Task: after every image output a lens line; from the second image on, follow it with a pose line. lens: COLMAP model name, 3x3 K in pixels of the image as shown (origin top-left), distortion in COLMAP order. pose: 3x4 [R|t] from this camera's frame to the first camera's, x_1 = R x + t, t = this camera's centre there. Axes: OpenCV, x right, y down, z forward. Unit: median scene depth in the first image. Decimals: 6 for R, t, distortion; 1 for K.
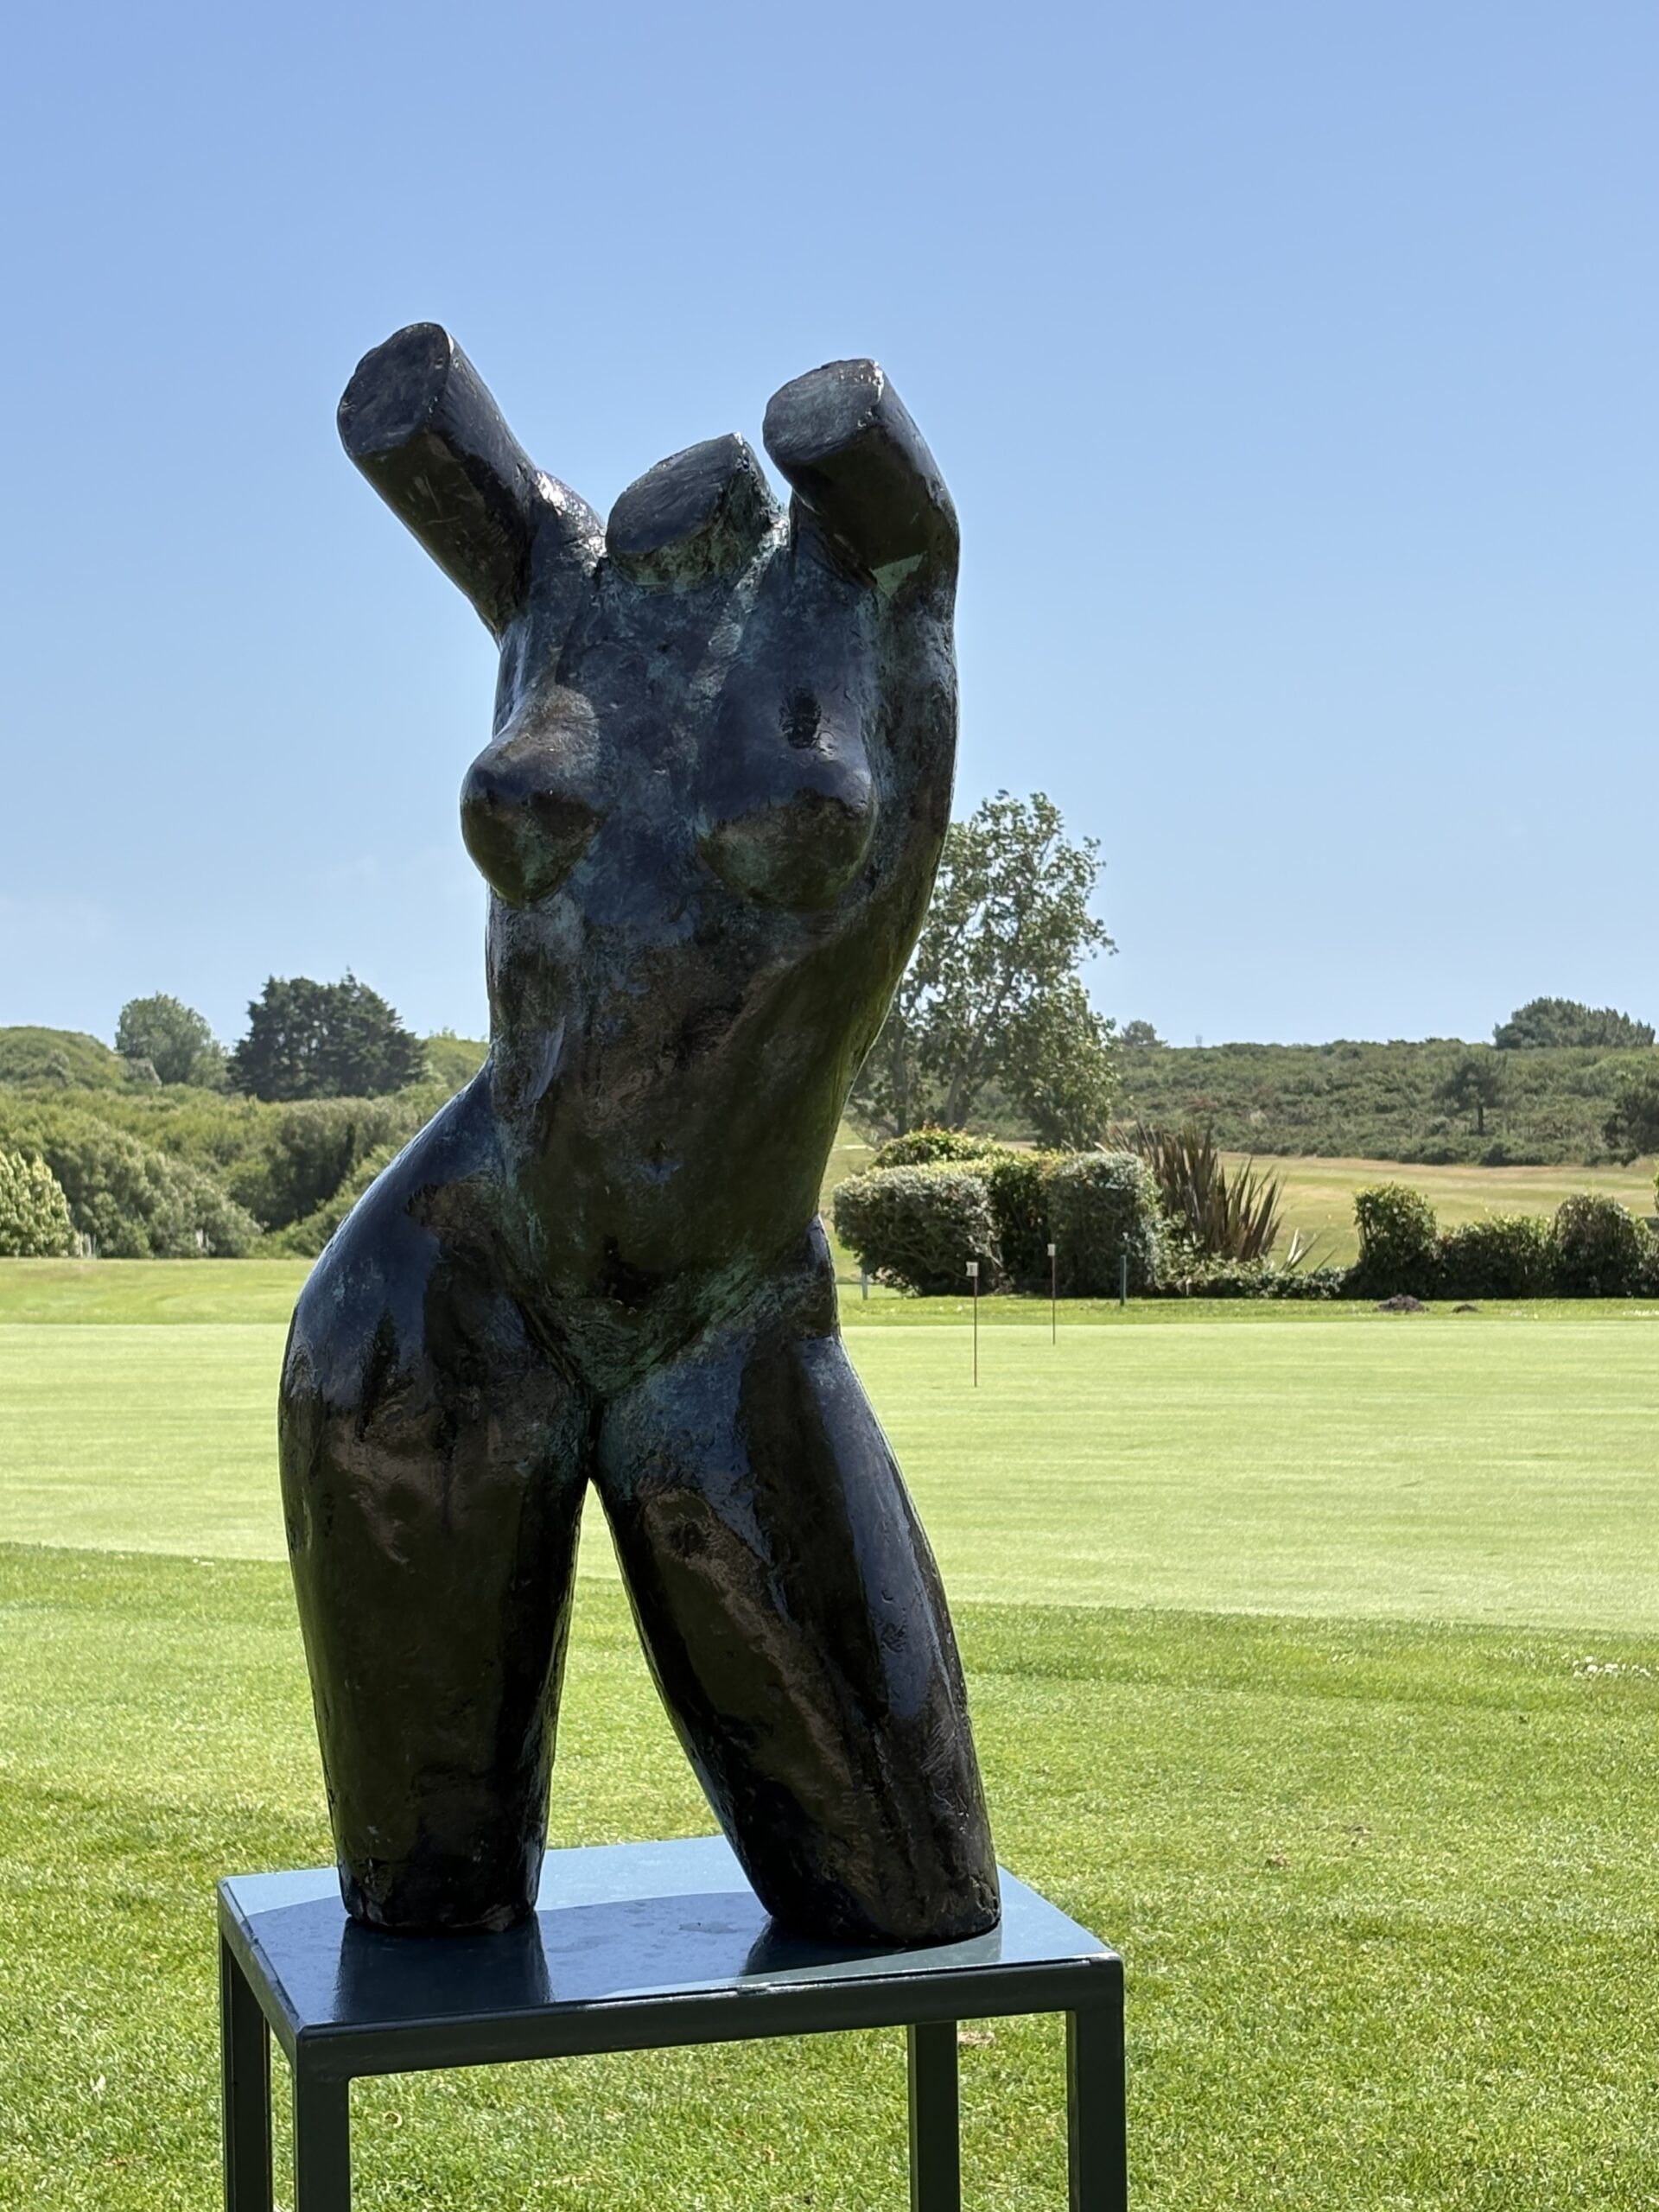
lens RADIAL K [[4492.3, 0, 842.0], [0, 4492.3, 1116.1], [0, 0, 1]] dist [0.158419, 0.000000]
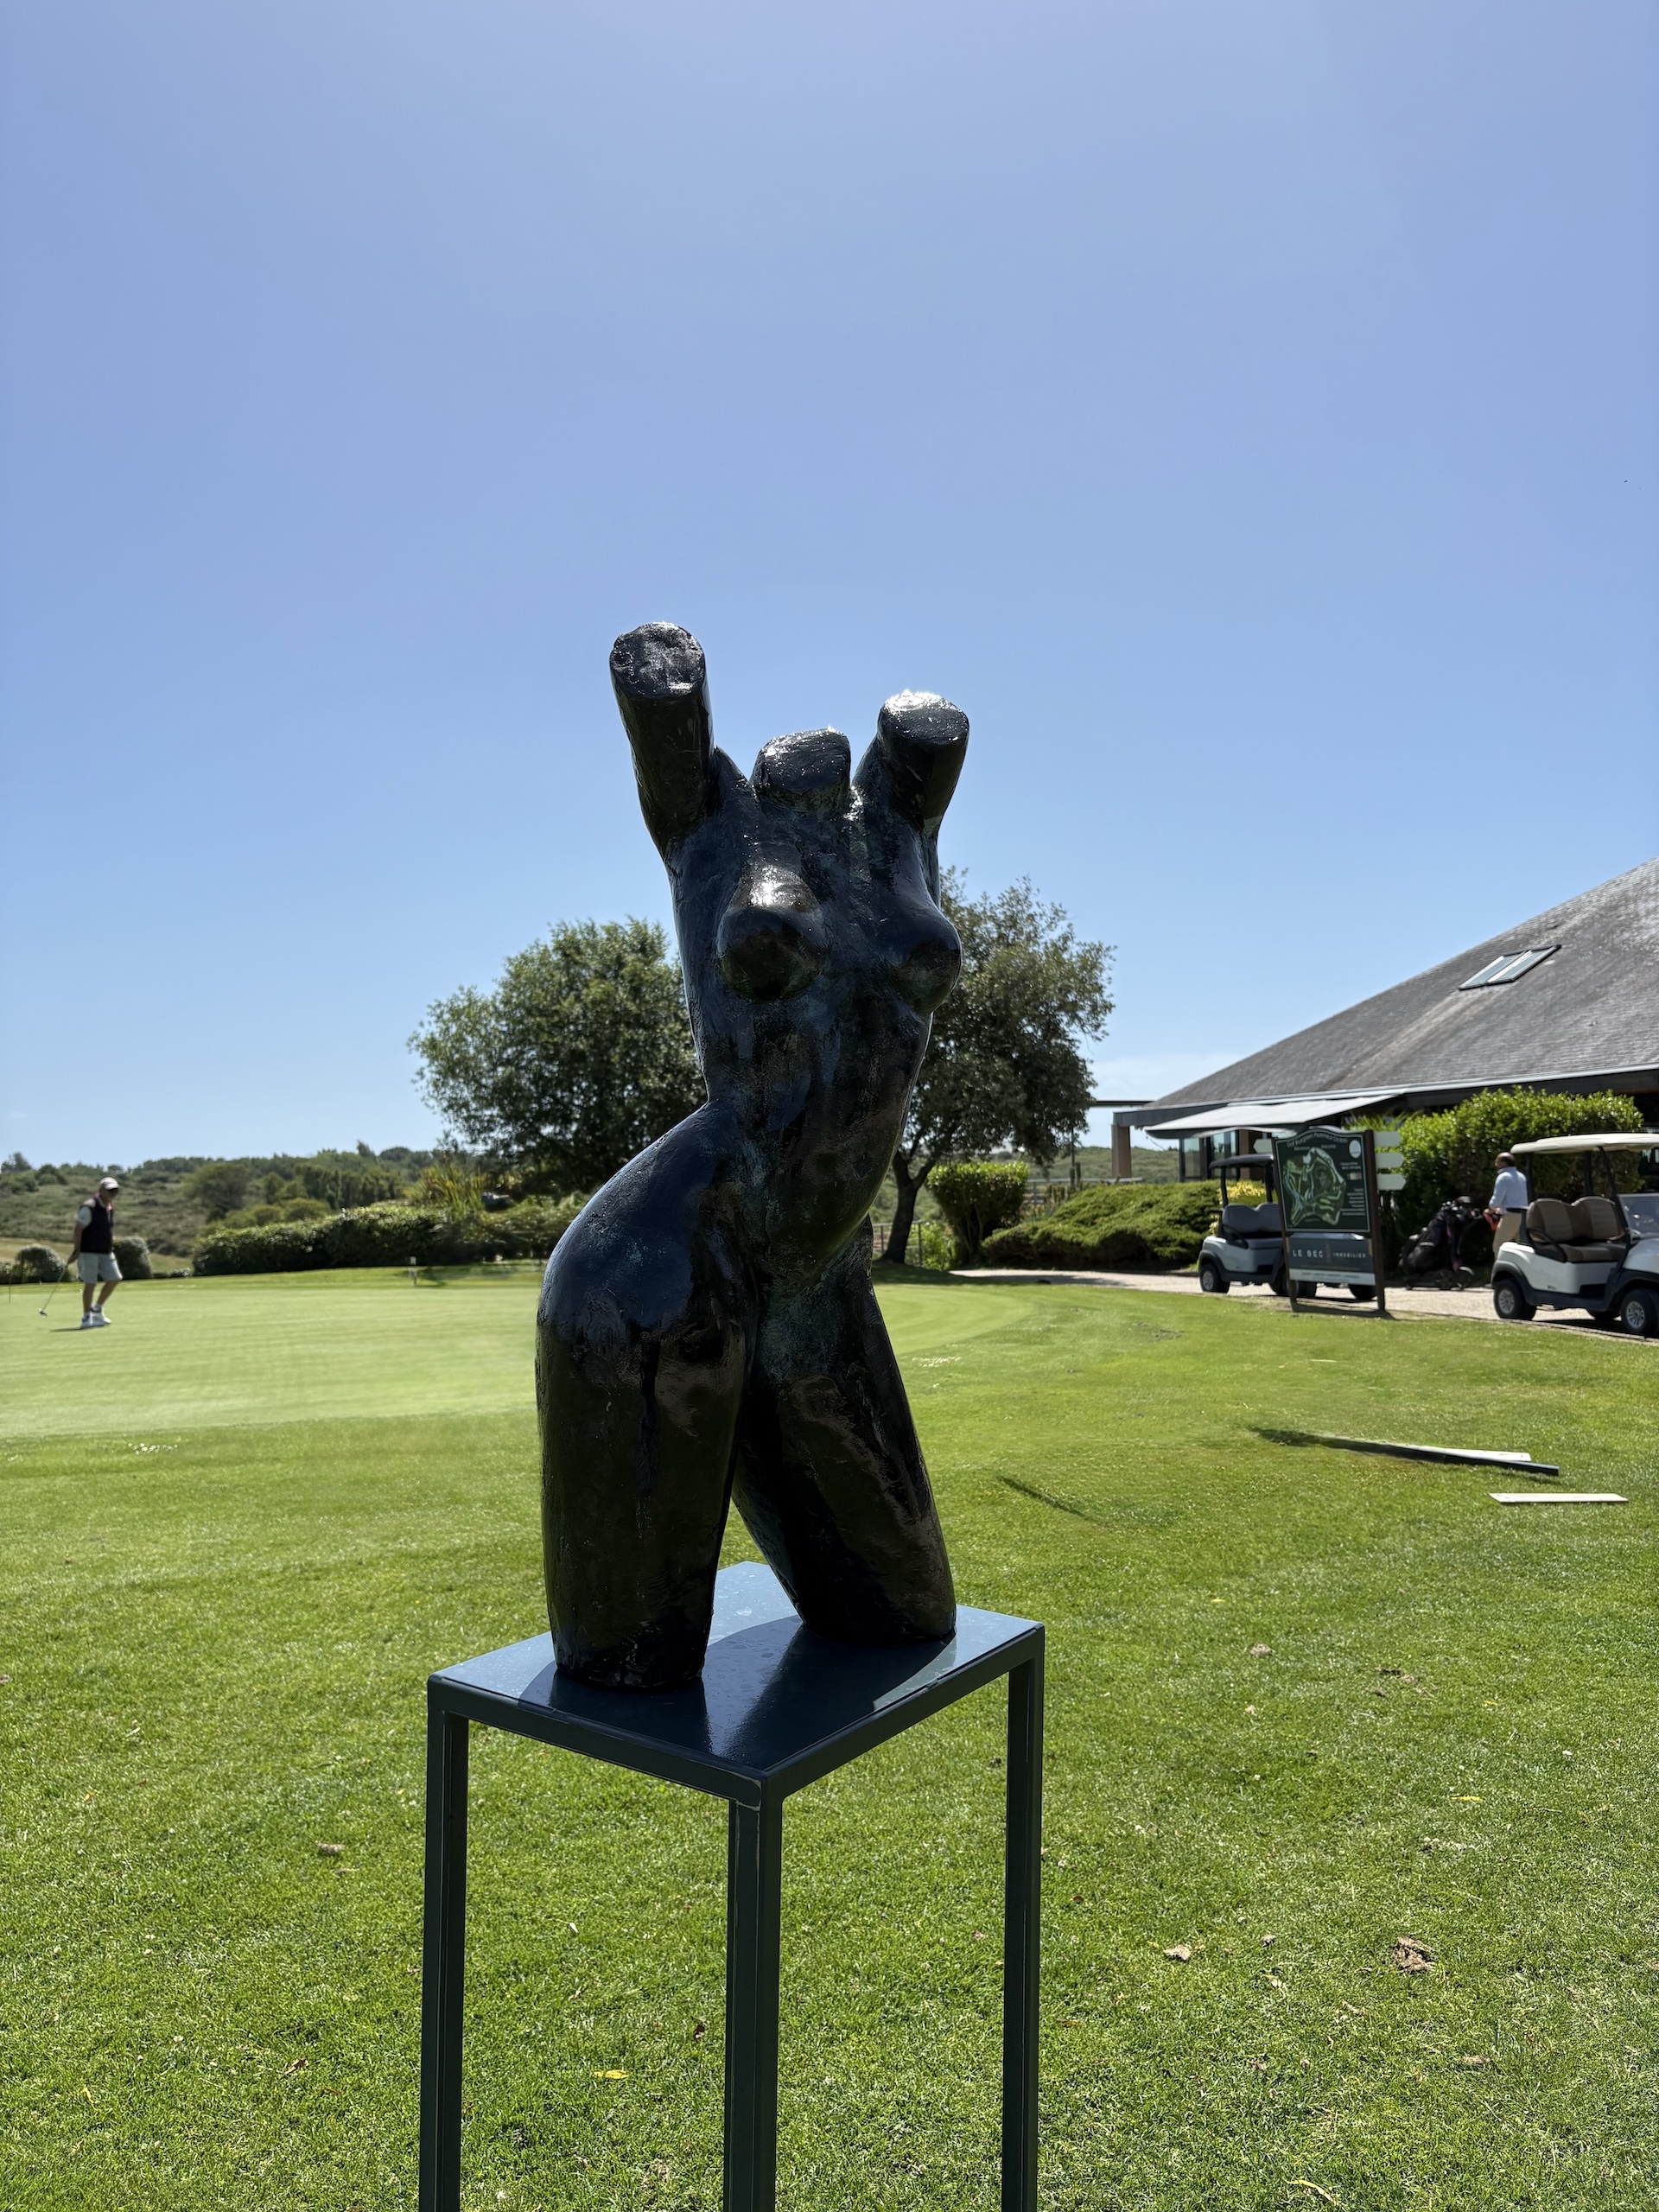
lens RADIAL K [[1692.7, 0, 781.5], [0, 1692.7, 1138.6], [0, 0, 1]] dist [0.104600, -0.011682]
pose [[0.770656, 0.017420, 0.637014, -0.430419], [0.008449, 0.999259, -0.037547, 0.021599], [-0.637196, 0.034318, 0.769937, 0.536767]]
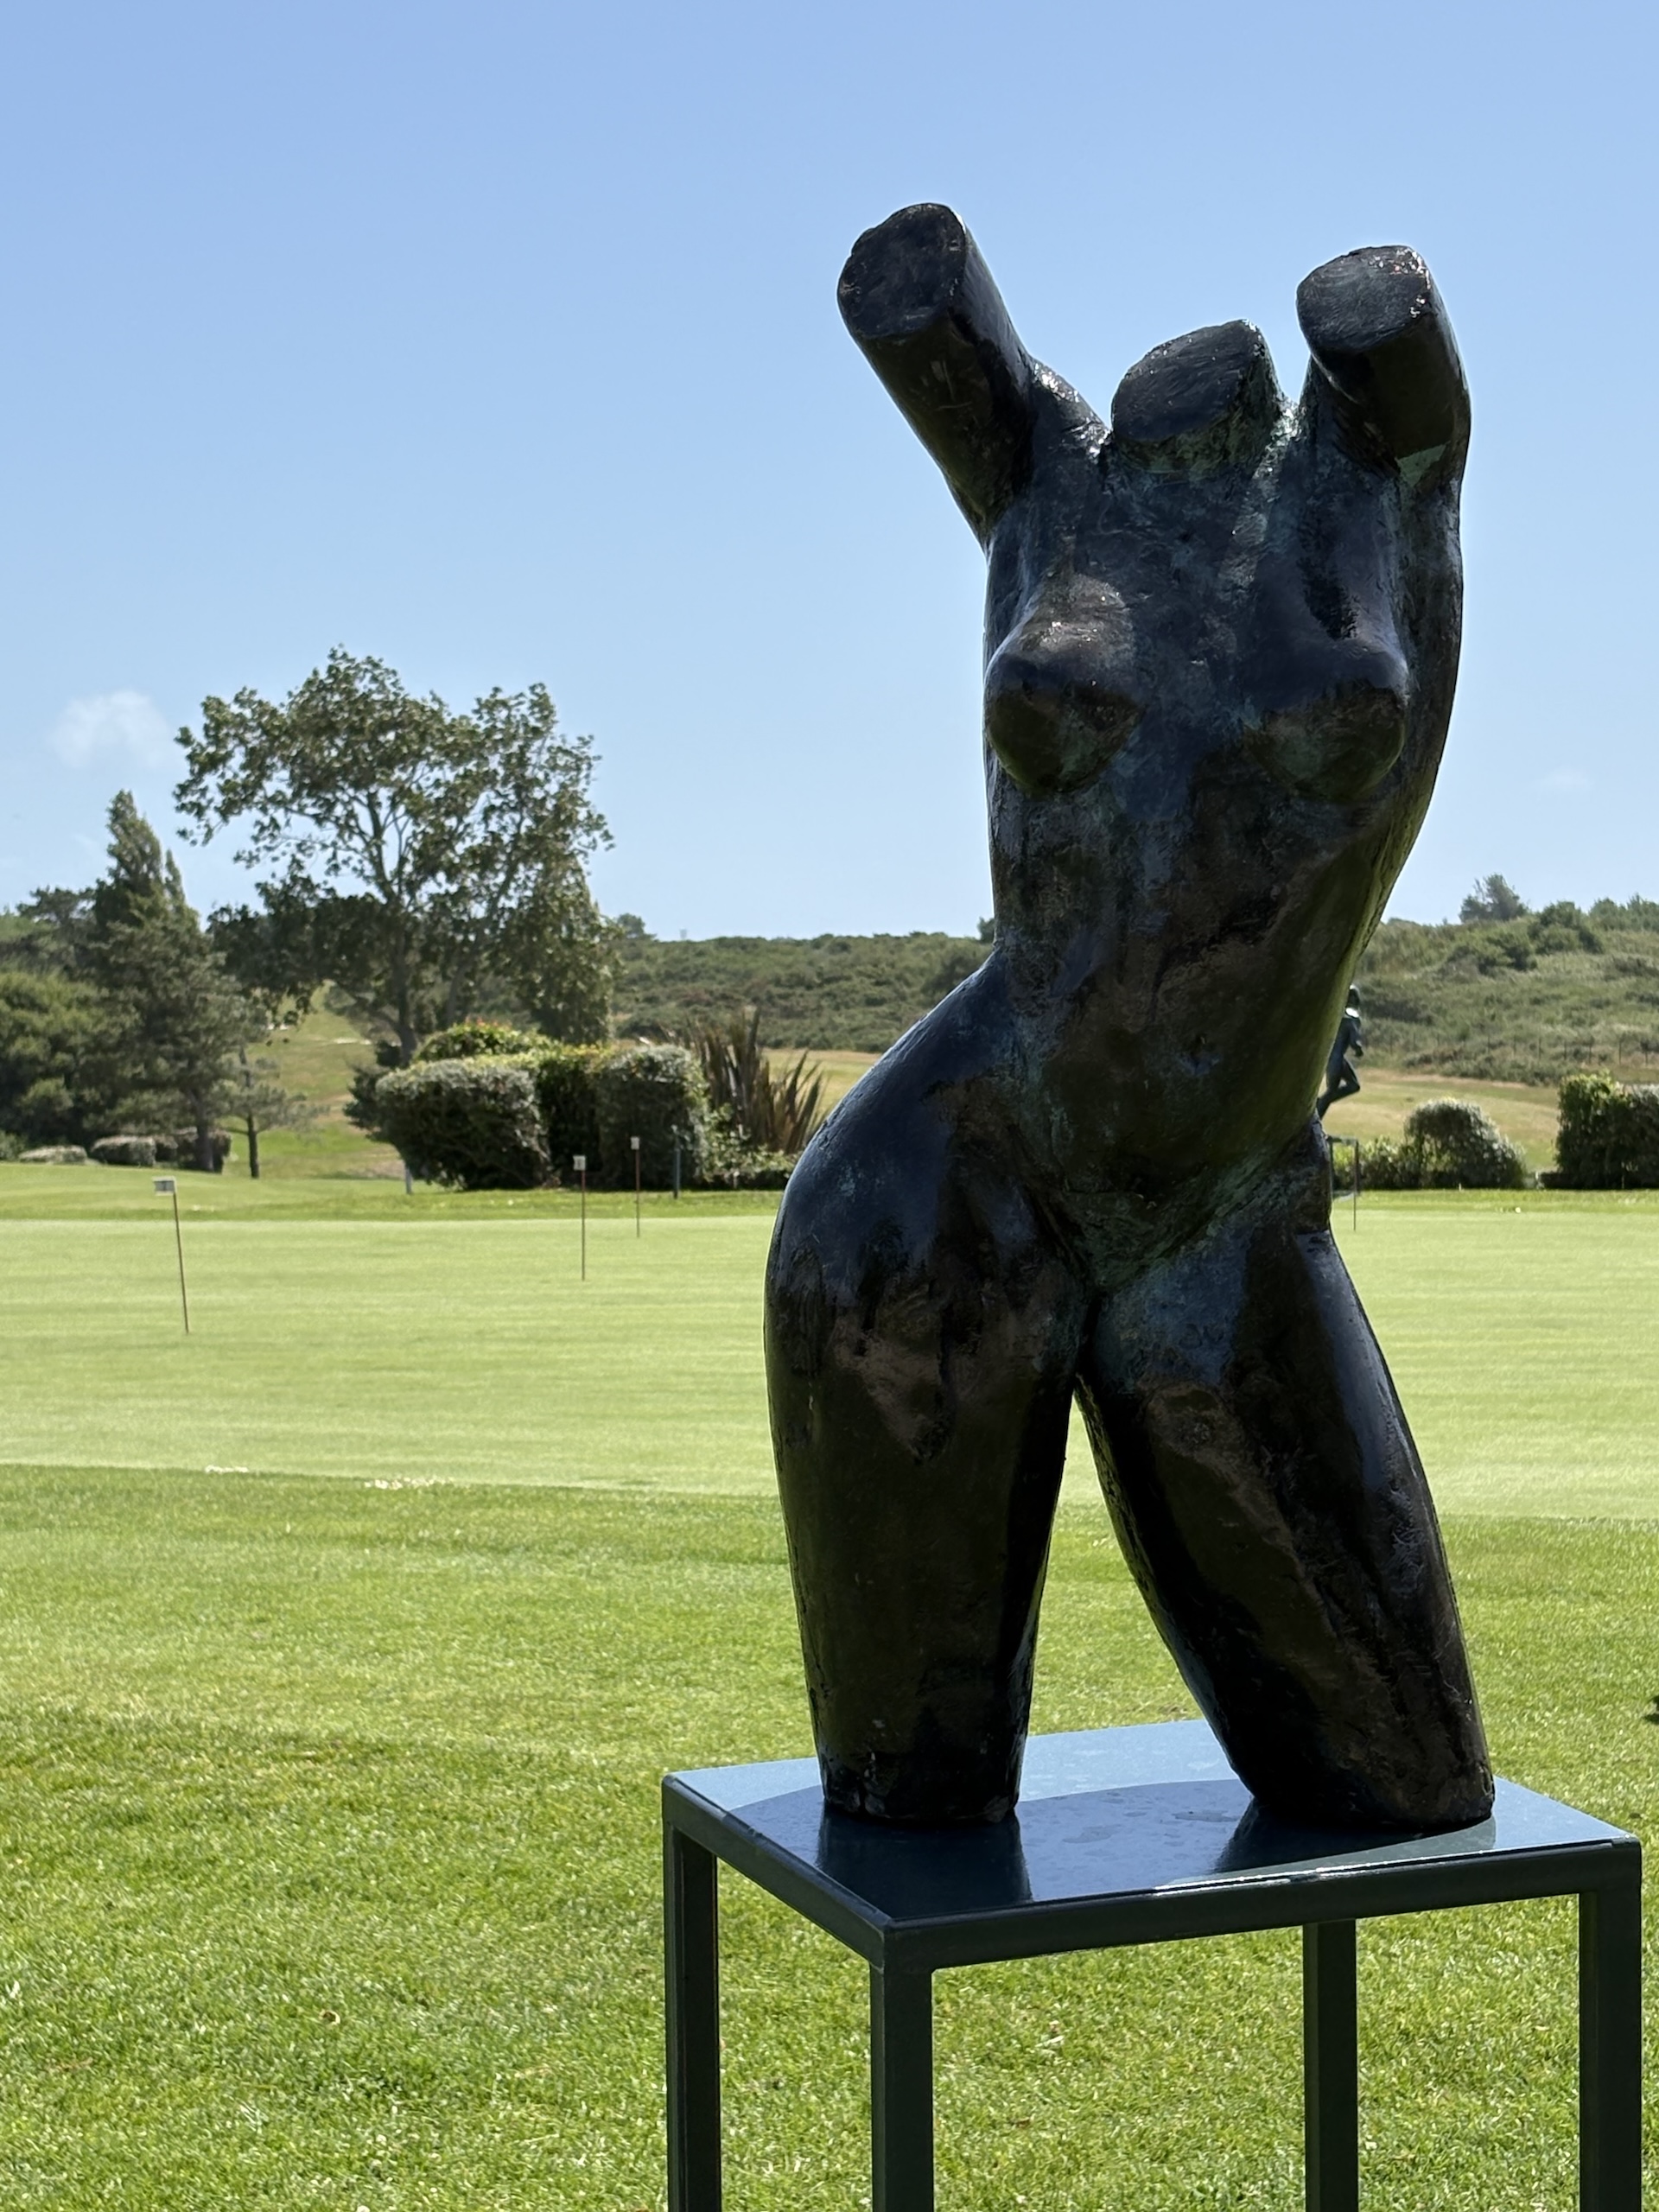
lens RADIAL K [[4492.3, 0, 817.8], [0, 4492.3, 1154.2], [0, 0, 1]] dist [0.158419, 0.000000]
pose [[0.993559, -0.004016, 0.113242, -0.229773], [0.000362, 0.999479, 0.032267, -0.000163], [-0.113312, -0.032018, 0.993043, 0.016963]]
